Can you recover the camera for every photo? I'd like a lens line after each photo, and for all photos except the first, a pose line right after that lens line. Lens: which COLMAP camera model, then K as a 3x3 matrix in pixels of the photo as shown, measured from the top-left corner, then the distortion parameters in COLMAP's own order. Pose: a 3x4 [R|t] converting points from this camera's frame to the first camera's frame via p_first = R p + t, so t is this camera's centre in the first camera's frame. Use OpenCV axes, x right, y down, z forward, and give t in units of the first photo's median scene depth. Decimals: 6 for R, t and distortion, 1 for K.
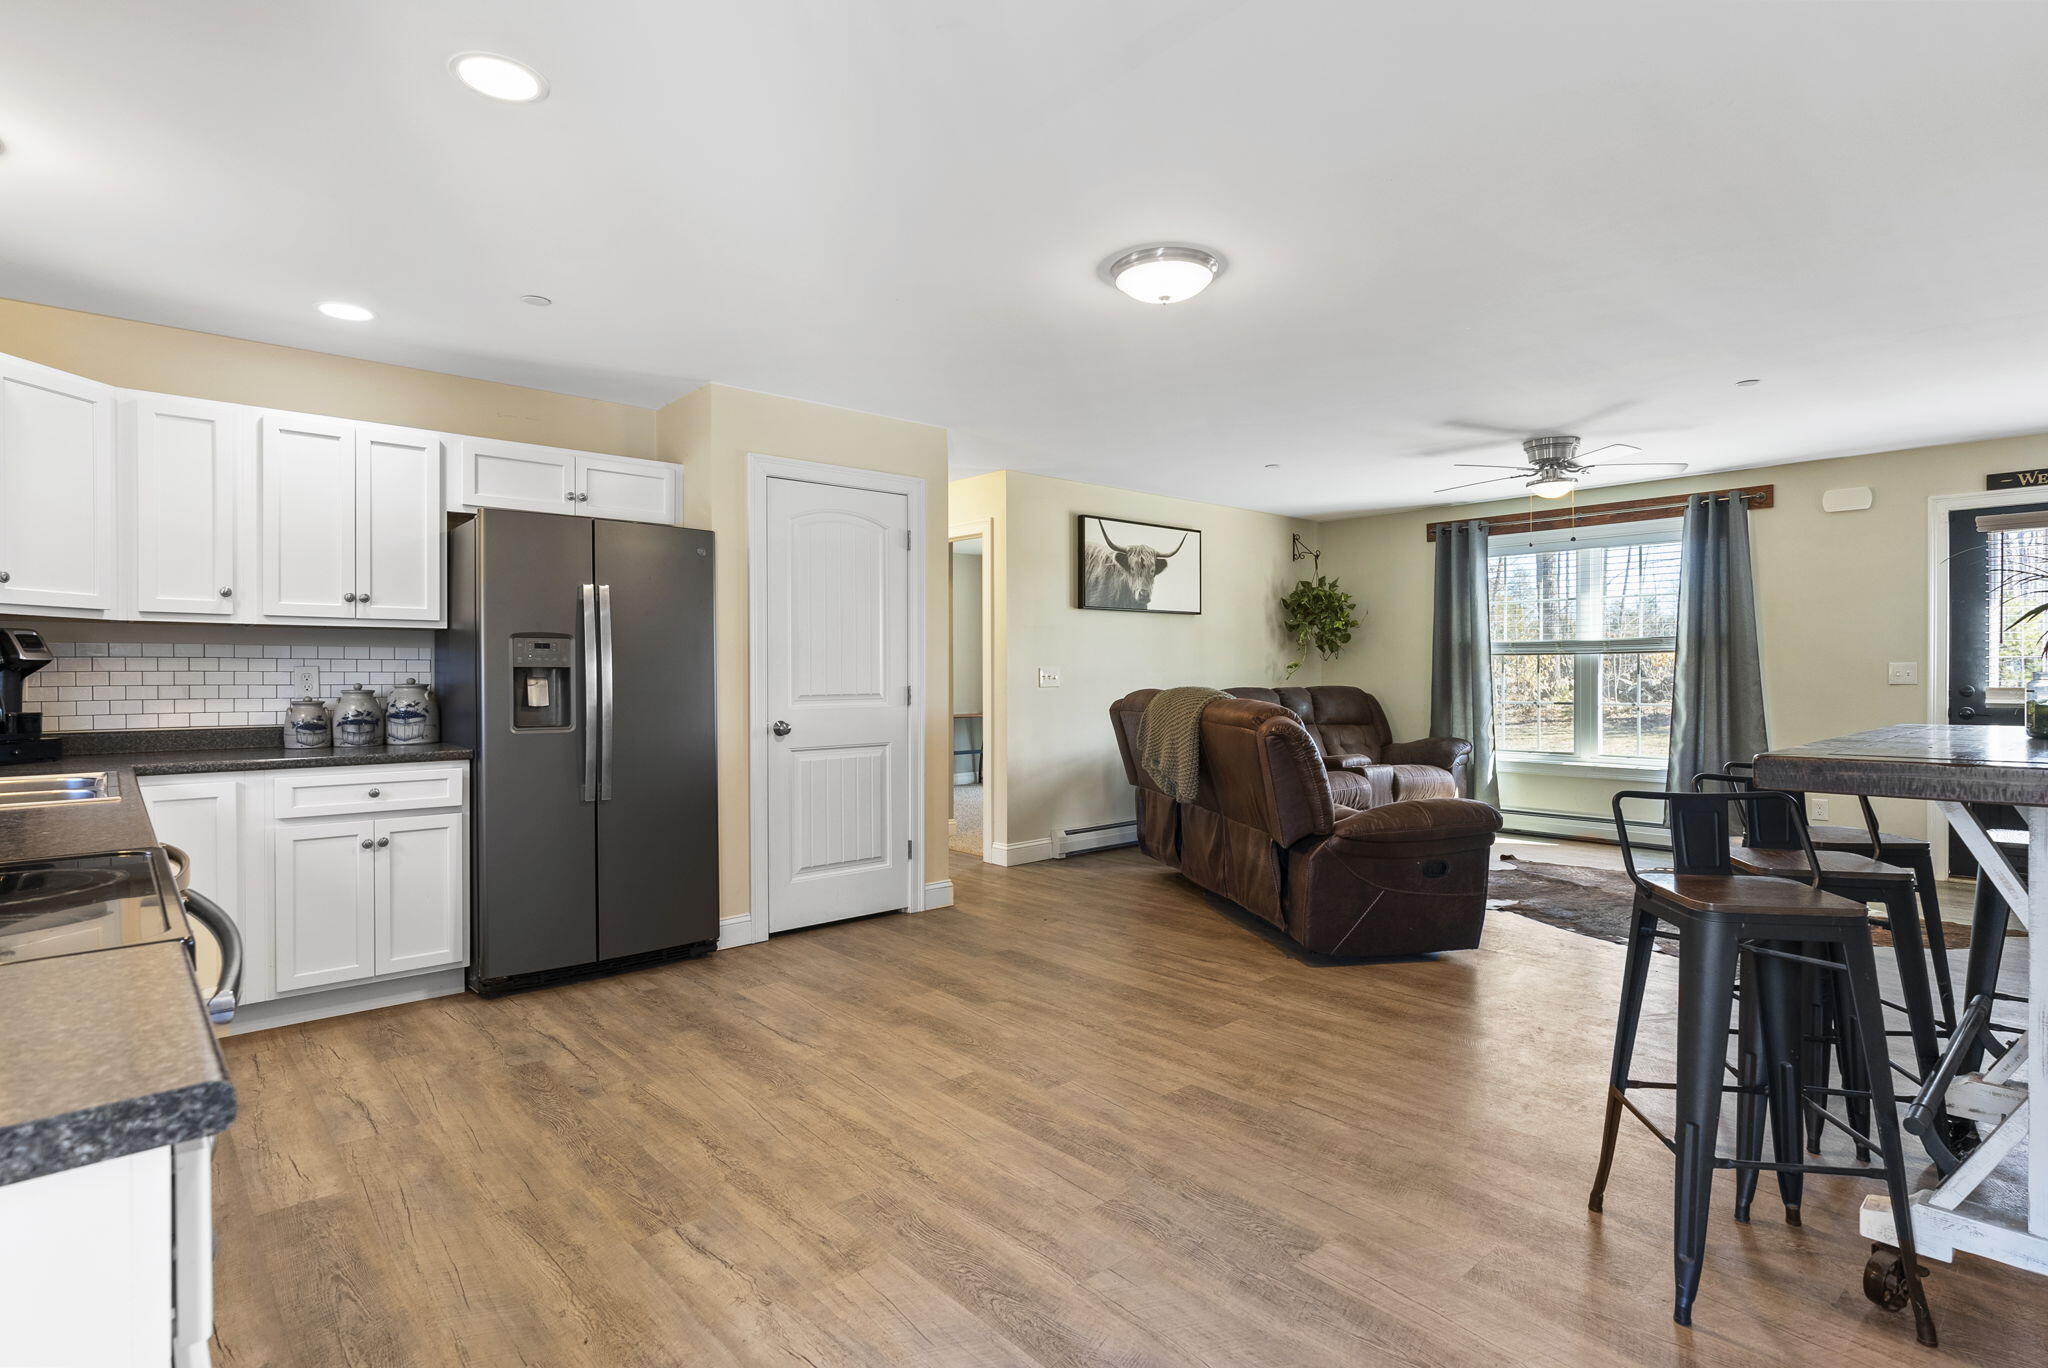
lens RADIAL K [[1043.1, 0, 1004.5], [0, 1043.1, 677.6], [0, 0, 1]] dist [-0.003826, 0.002329]
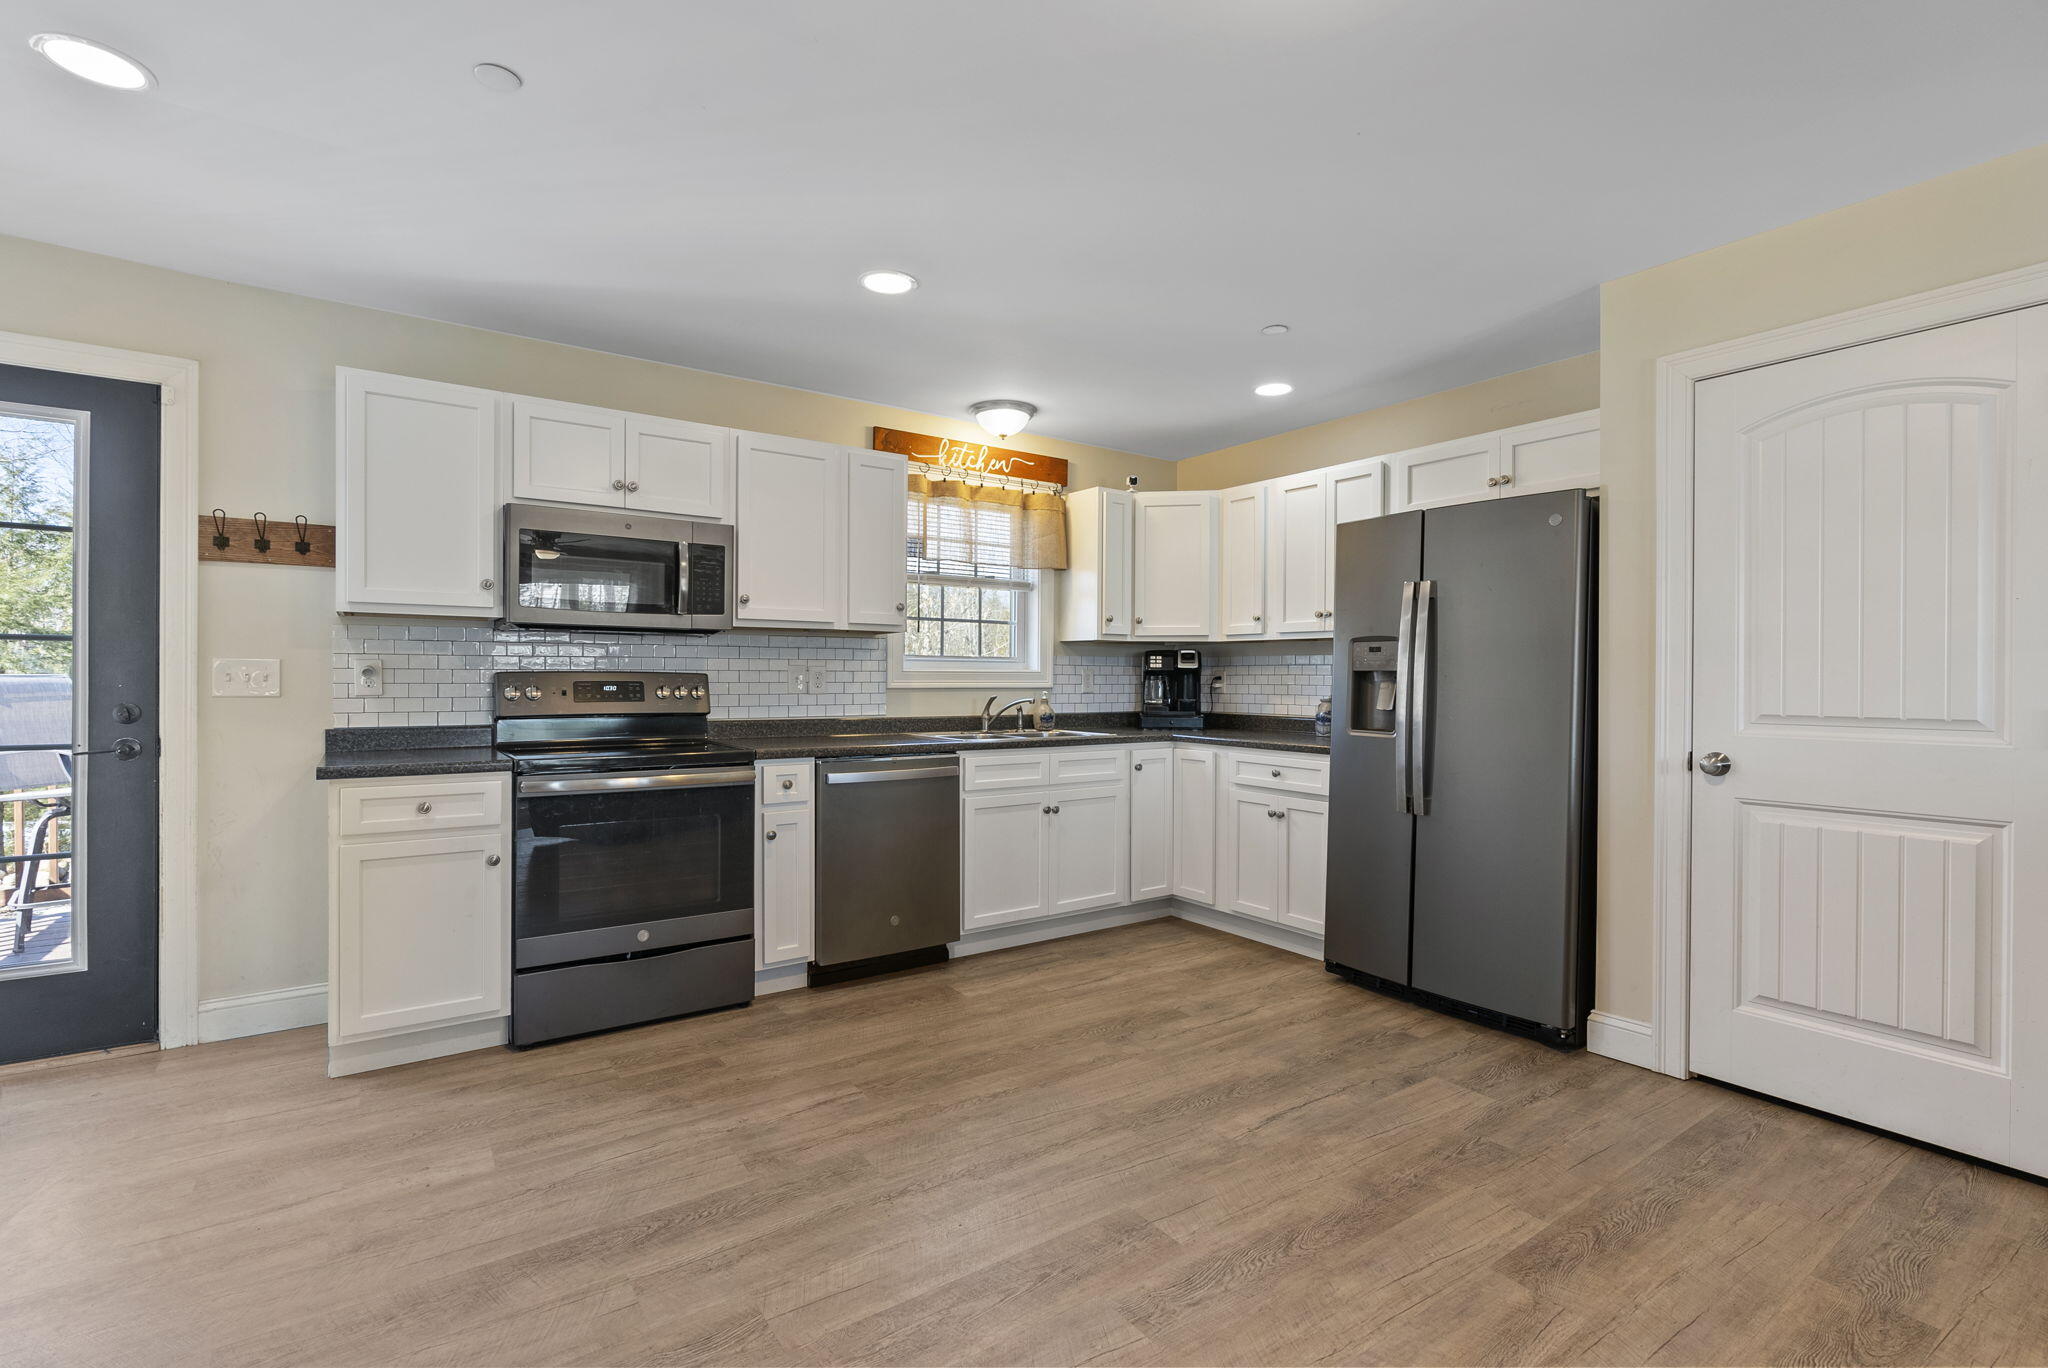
lens RADIAL K [[922.2, 0, 1025.7], [0, 922.2, 685.3], [0, 0, 1]] dist [-0.003656, 0.003496]
pose [[-0.102282, 0.012034, -0.994683, 0.367971], [-0.007626, 0.999888, 0.012881, -0.003790], [0.994726, 0.008903, -0.102179, 0.590431]]
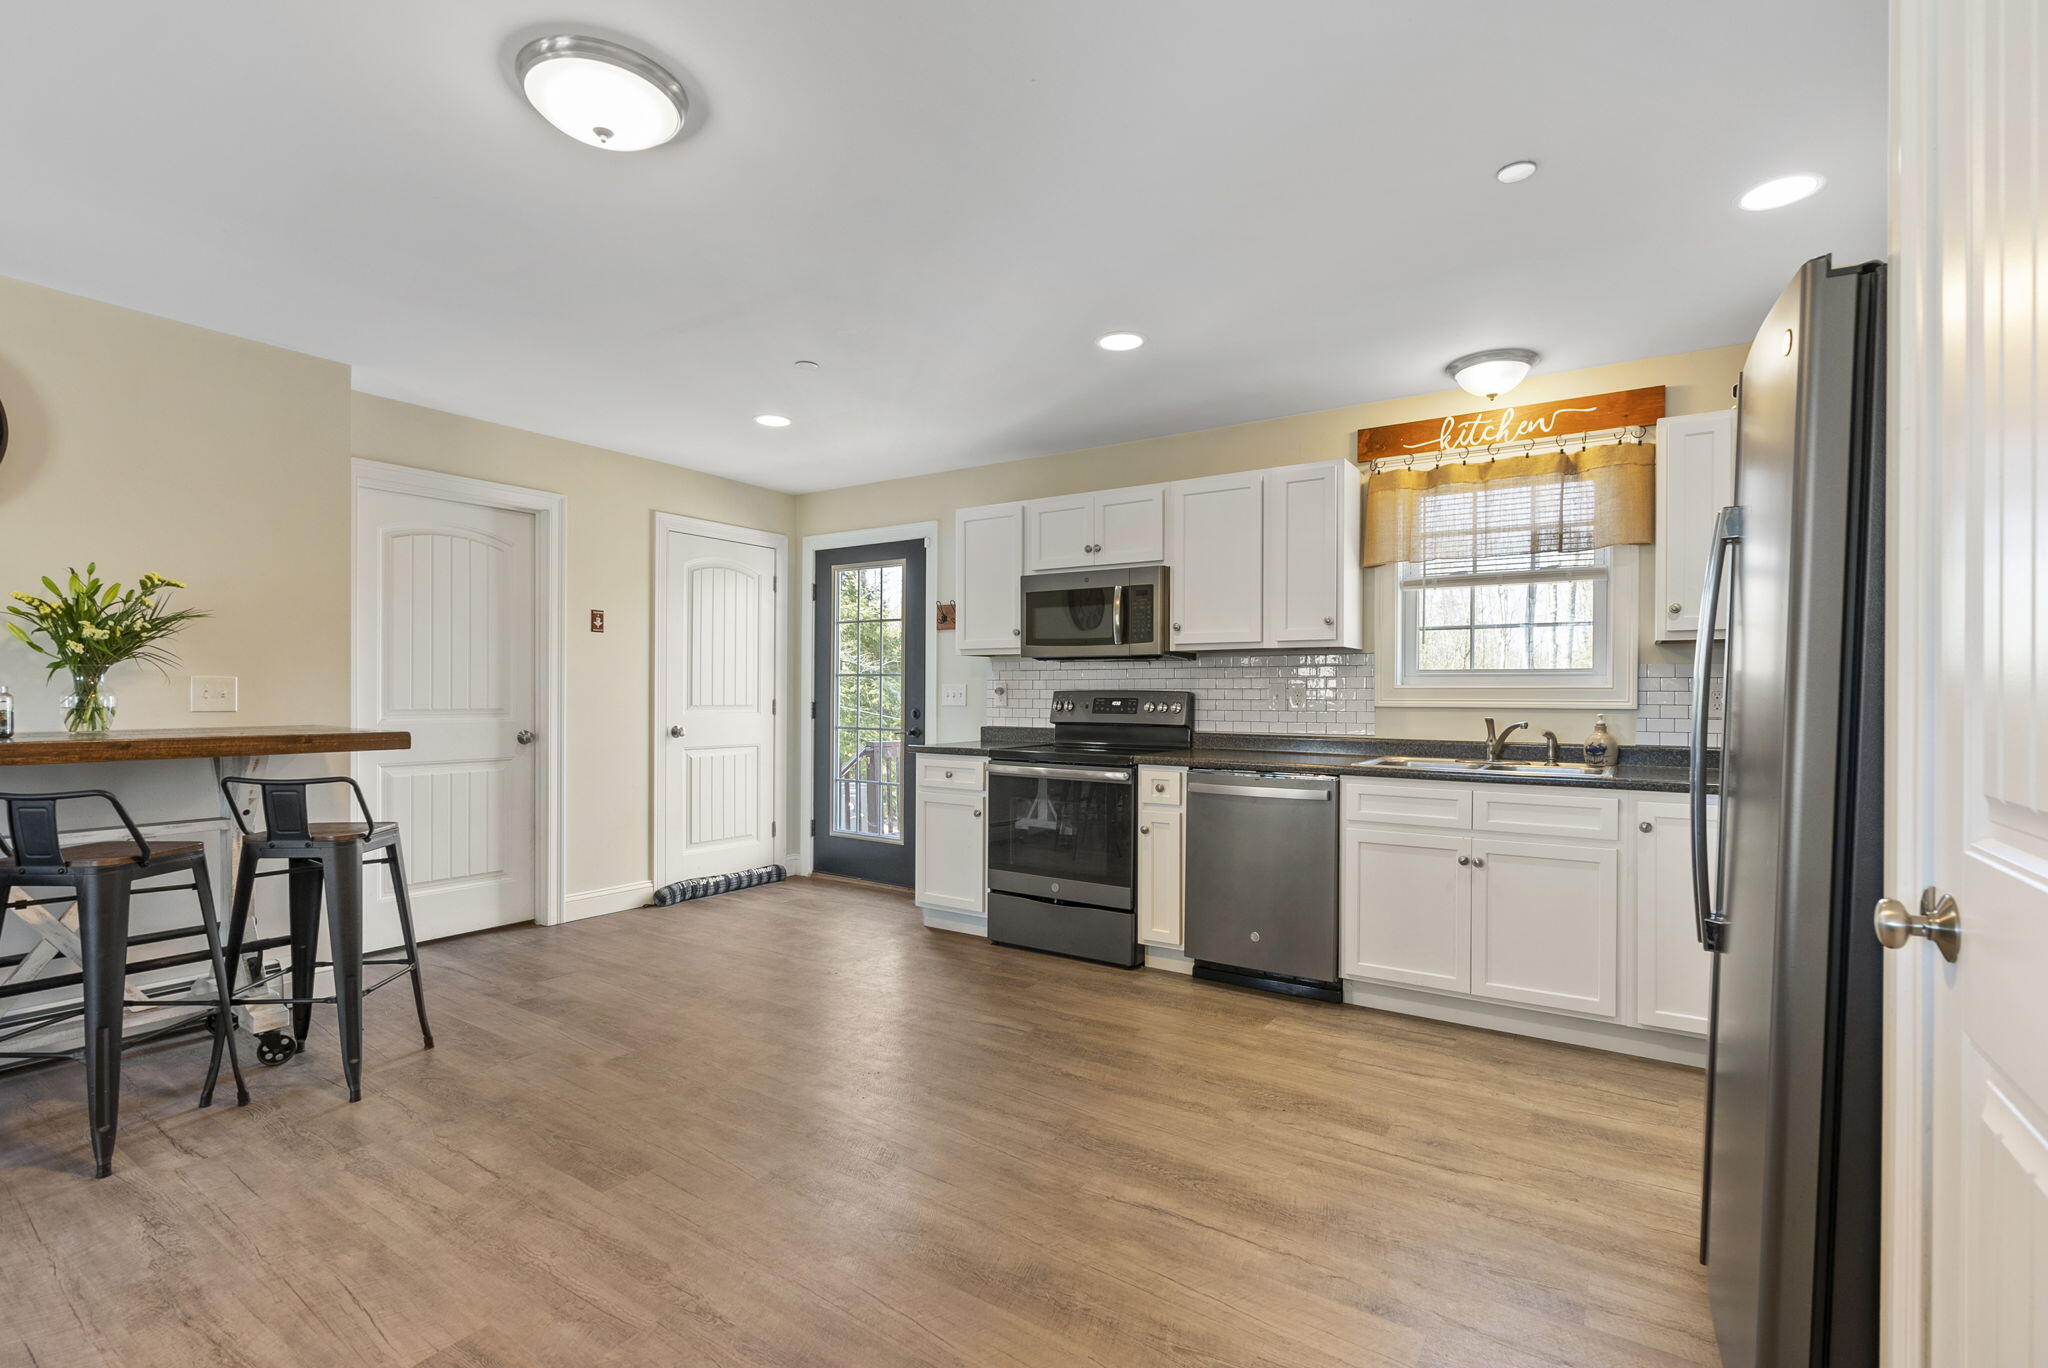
lens RADIAL K [[922.2, 0, 1038.8], [0, 922.2, 711.4], [0, 0, 1]] dist [-0.003656, 0.003496]
pose [[-0.958608, 0.004920, -0.284686, 0.032603], [-0.001726, 0.999732, 0.023088, -0.003108], [0.284724, 0.022624, -0.958343, 1.057498]]
